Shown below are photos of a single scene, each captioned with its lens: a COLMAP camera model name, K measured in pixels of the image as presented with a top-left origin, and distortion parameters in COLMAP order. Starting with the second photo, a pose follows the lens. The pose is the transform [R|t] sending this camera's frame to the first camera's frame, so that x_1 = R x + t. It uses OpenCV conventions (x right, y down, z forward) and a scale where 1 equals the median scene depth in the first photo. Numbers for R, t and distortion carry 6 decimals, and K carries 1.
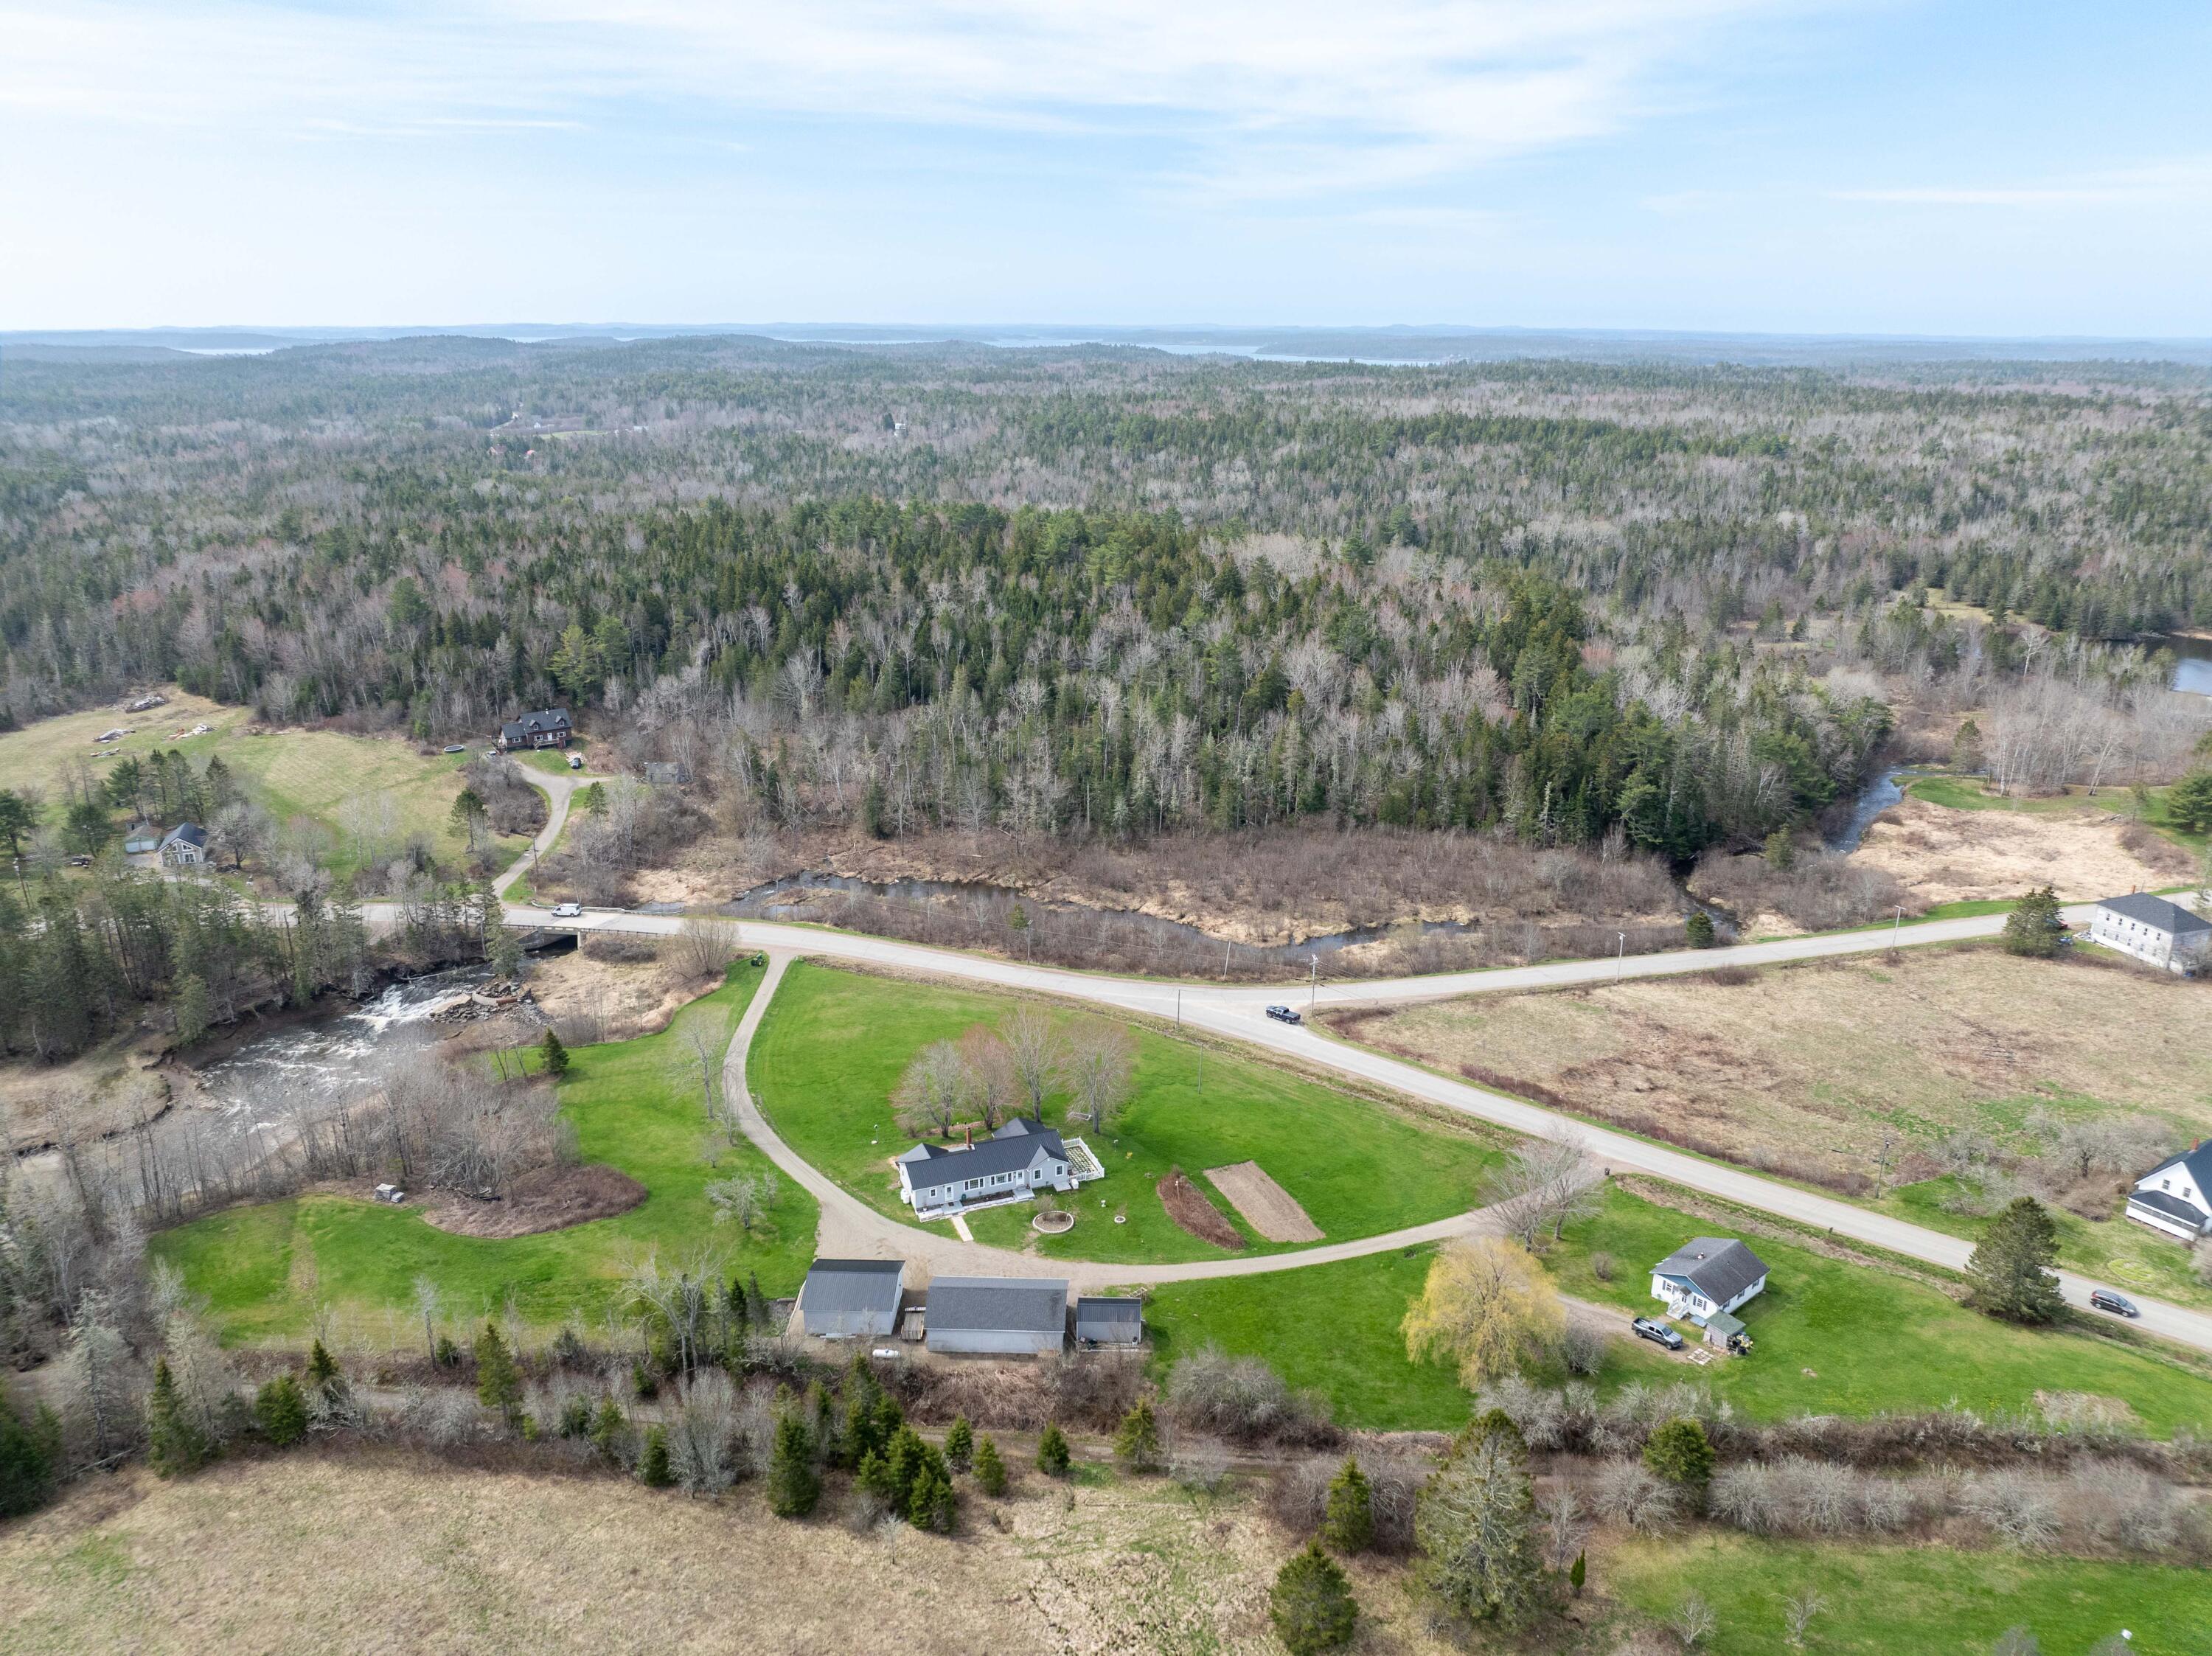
lens RADIAL K [[1559.2, 0, 1107.4], [0, 1559.2, 824.5], [0, 0, 1]] dist [-0.040483, 0.007169]
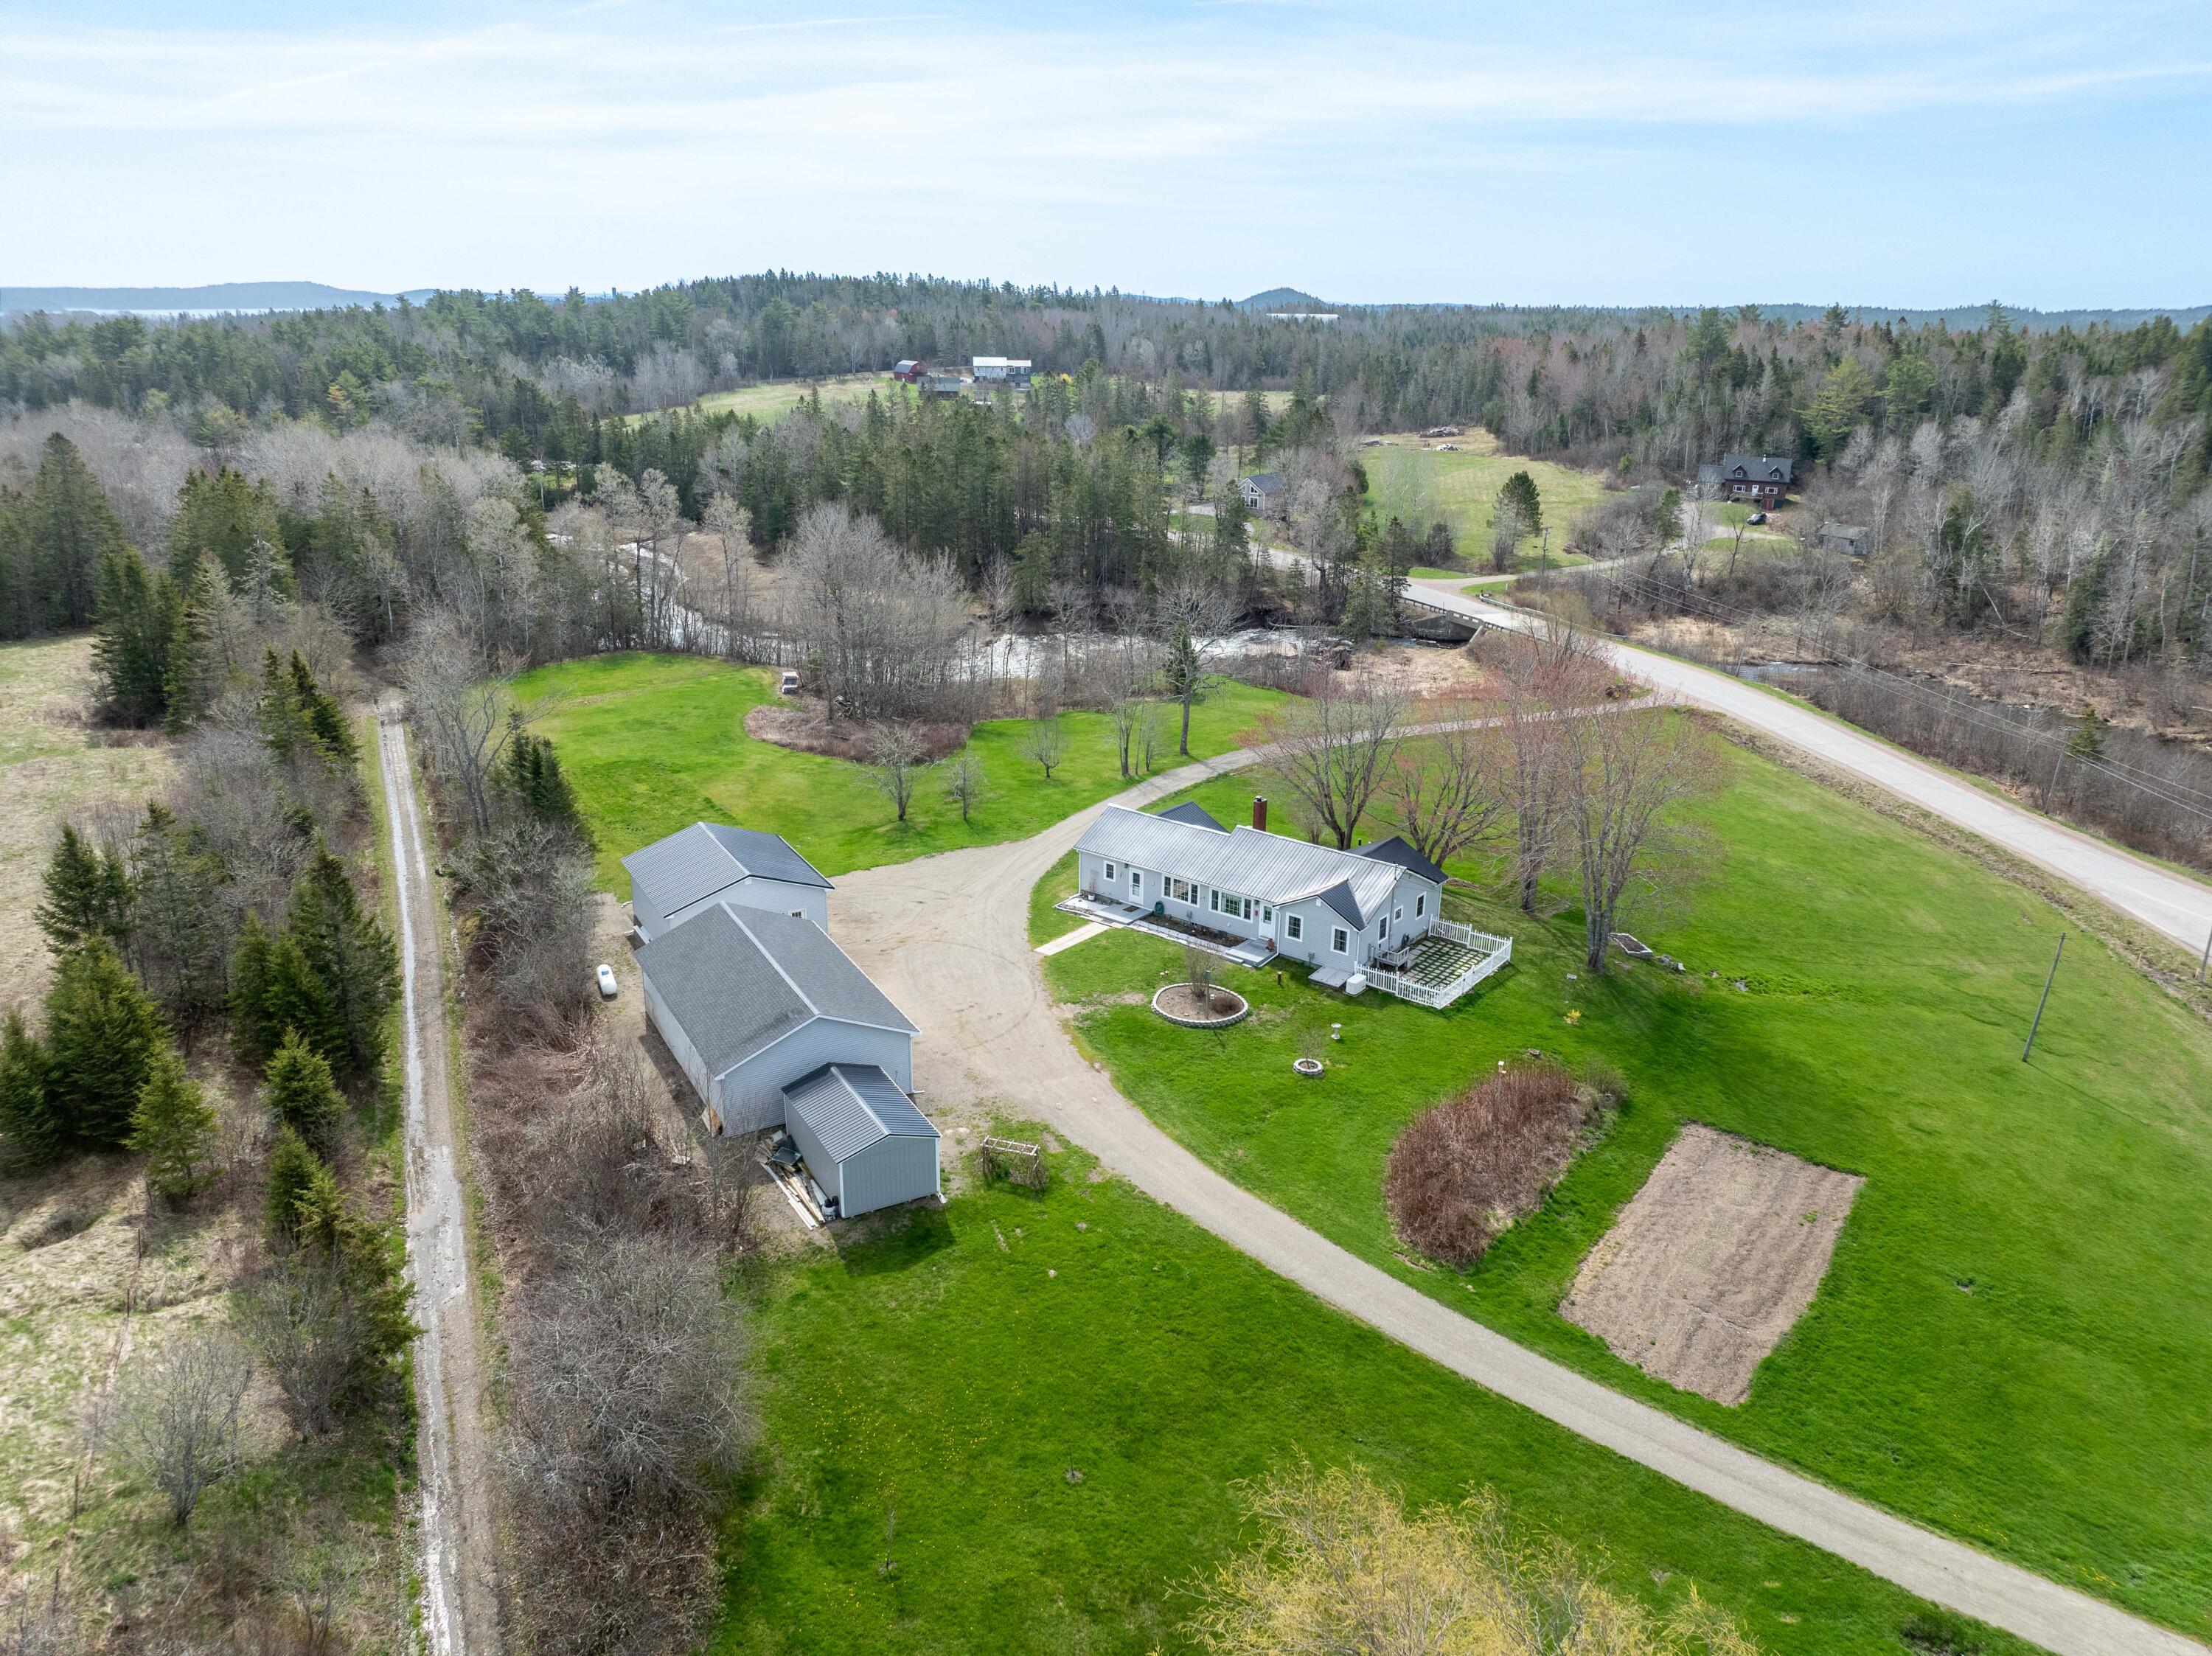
lens RADIAL K [[1559.2, 0, 1107.4], [0, 1559.2, 824.5], [0, 0, 1]] dist [-0.040483, 0.007169]
pose [[0.509925, 0.276265, -0.814650, 0.193598], [-0.275326, 0.949624, 0.149700, 0.101292], [0.814968, 0.147958, 0.560300, 0.489364]]
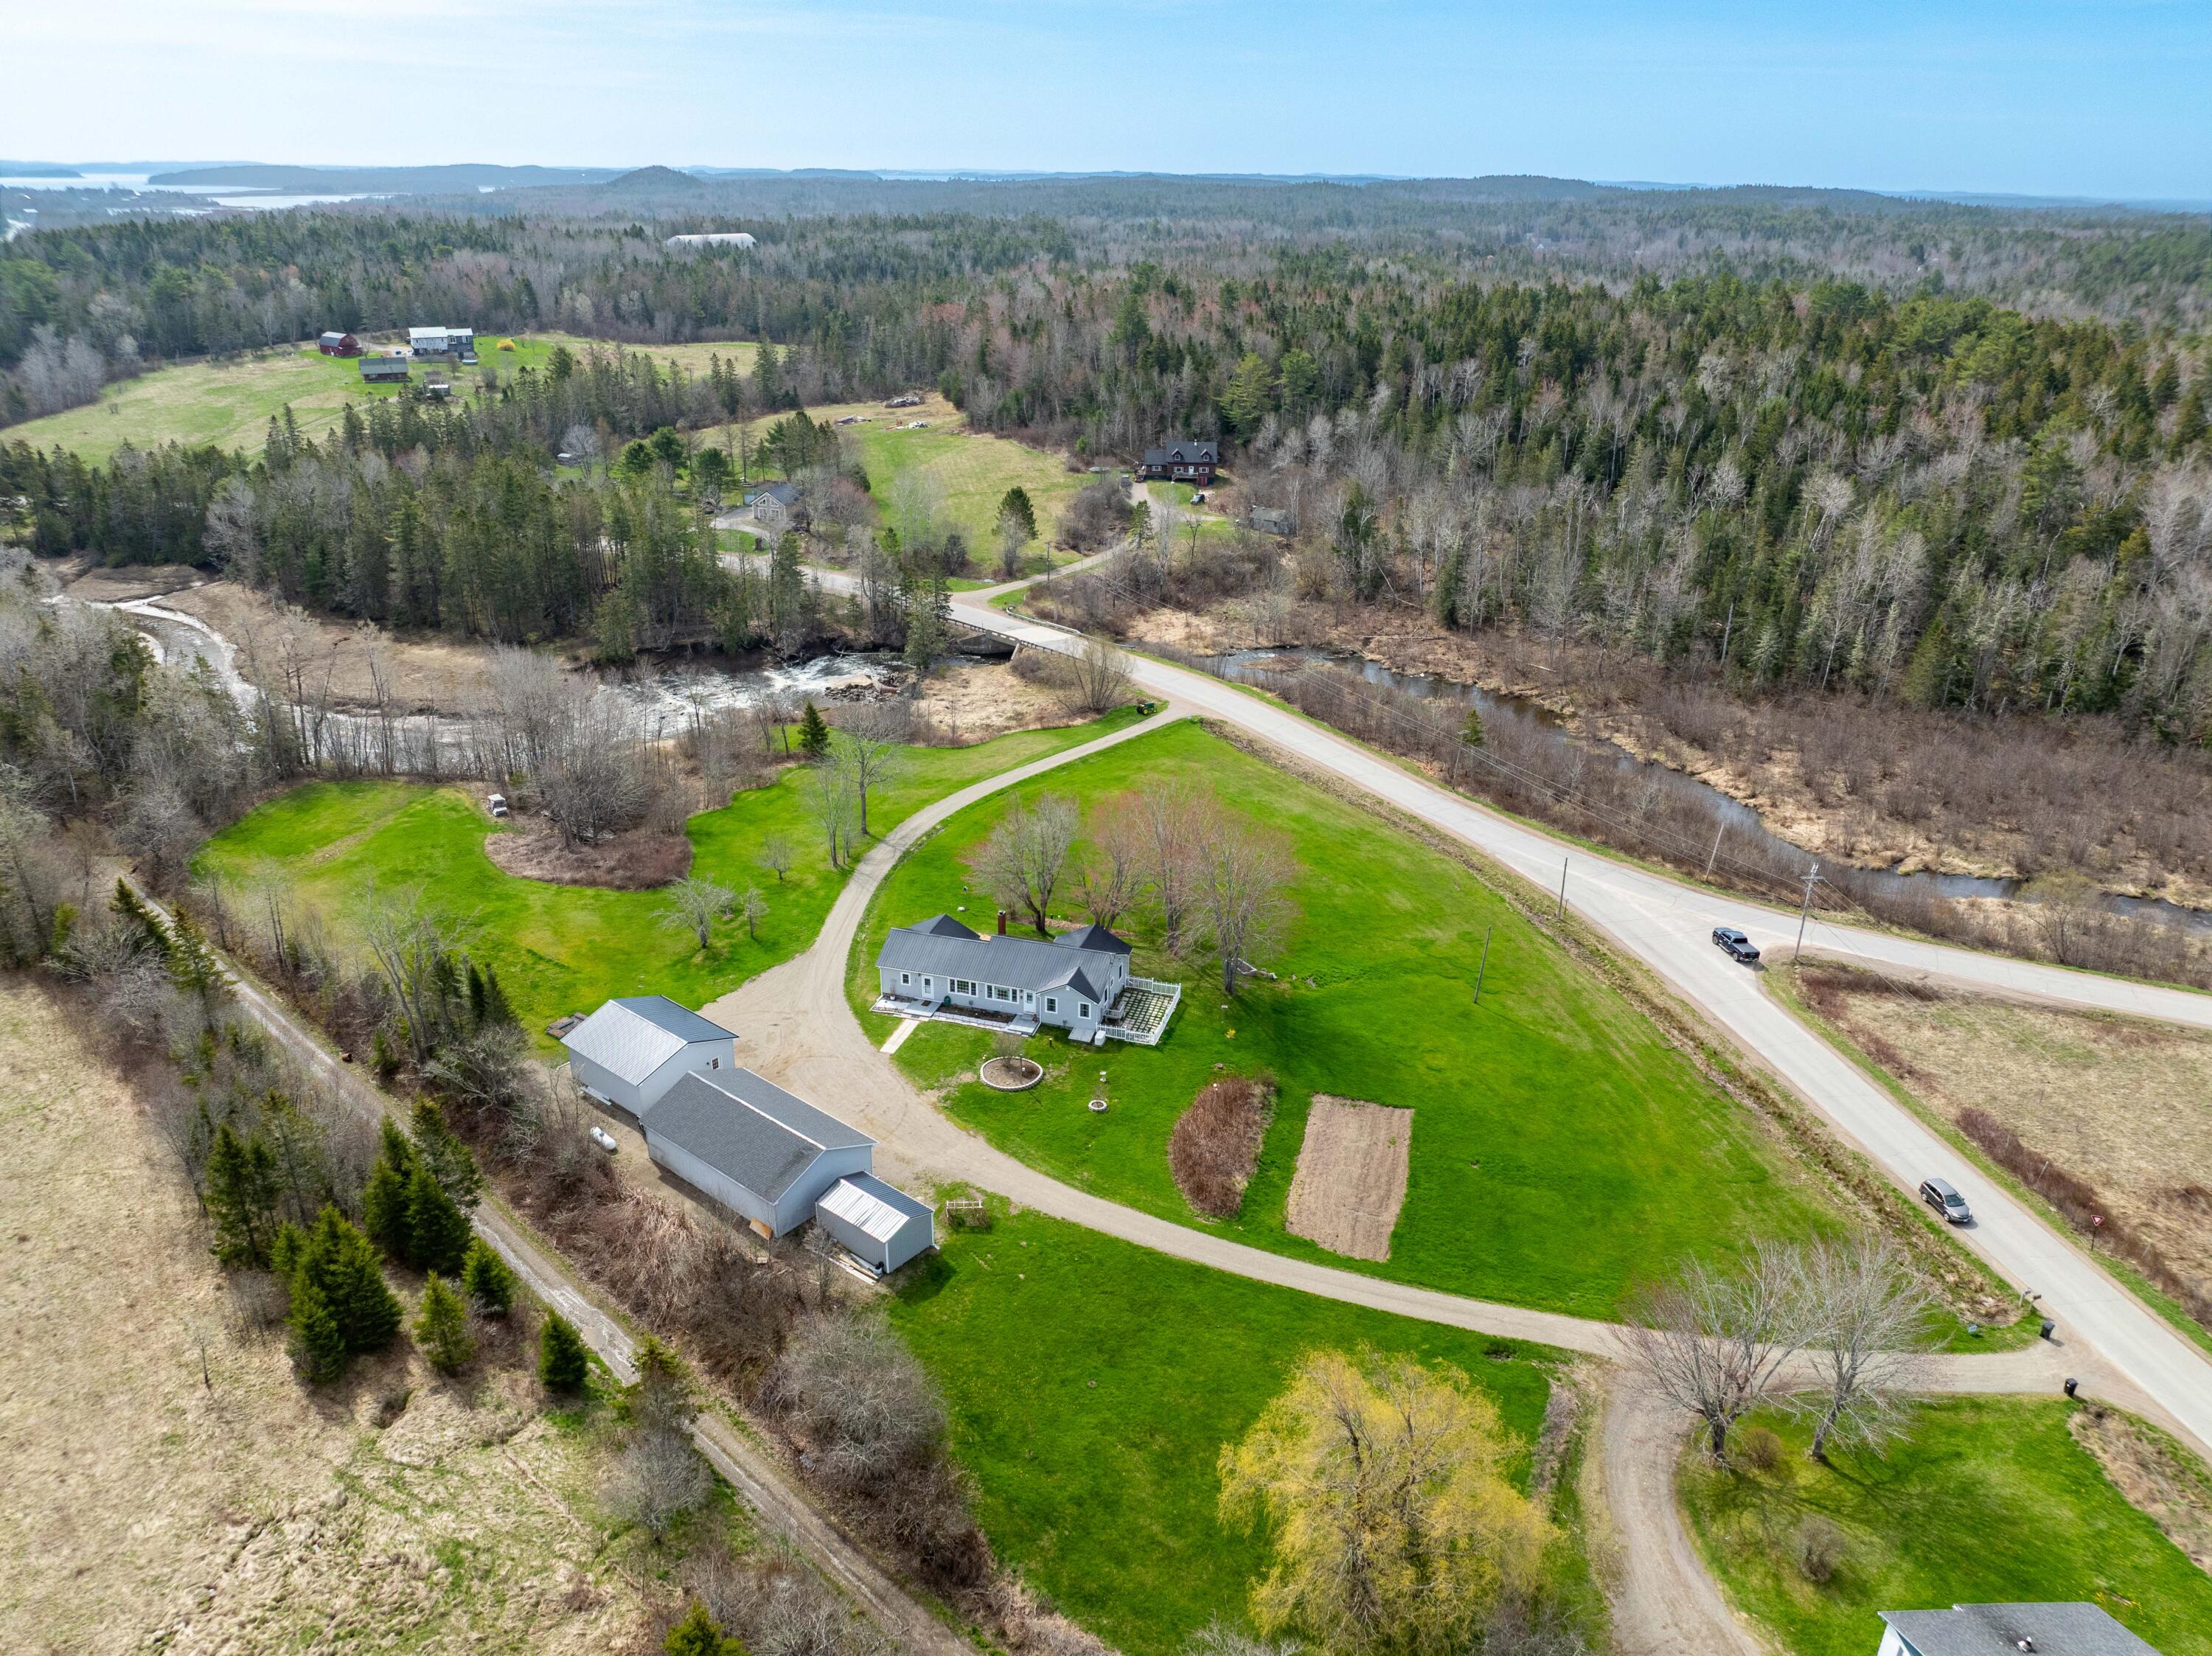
lens RADIAL K [[1554.3, 0, 1103.4], [0, 1554.3, 831.0], [0, 0, 1]] dist [-0.031919, -0.003522]
pose [[0.789468, 0.246921, -0.561934, 0.227285], [-0.199028, 0.969029, 0.146188, 0.035575], [0.580627, -0.003570, 0.814162, 0.327567]]
